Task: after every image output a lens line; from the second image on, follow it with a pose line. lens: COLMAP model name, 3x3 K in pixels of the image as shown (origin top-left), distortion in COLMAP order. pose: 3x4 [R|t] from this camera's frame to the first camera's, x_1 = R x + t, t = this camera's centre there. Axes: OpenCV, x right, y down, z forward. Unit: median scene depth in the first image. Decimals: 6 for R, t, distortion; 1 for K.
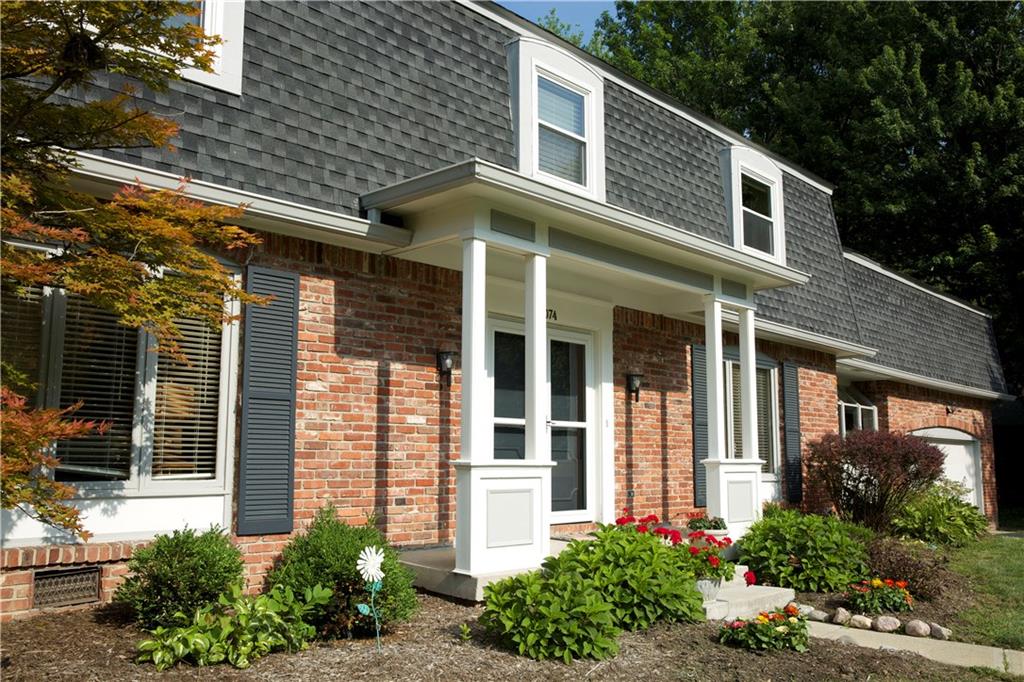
lens RADIAL K [[871.6, 0, 512.0], [0, 871.6, 341.0], [0, 0, 1]] dist [-0.008335, -0.003064]
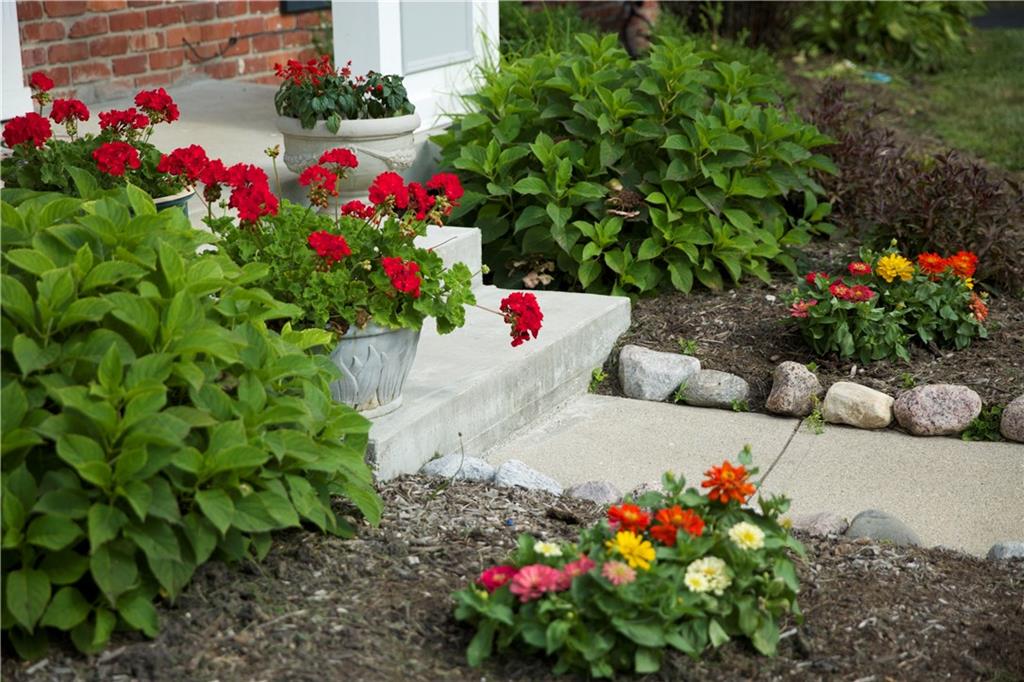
lens RADIAL K [[1951.4, 0, 512.0], [0, 1951.4, 341.0], [0, 0, 1]] dist [0.203881, -0.134907]
pose [[0.943058, -0.100239, 0.317164, 0.070048], [-0.023455, 0.931099, 0.364011, 0.053464], [-0.331799, -0.350722, 0.875730, 0.435047]]
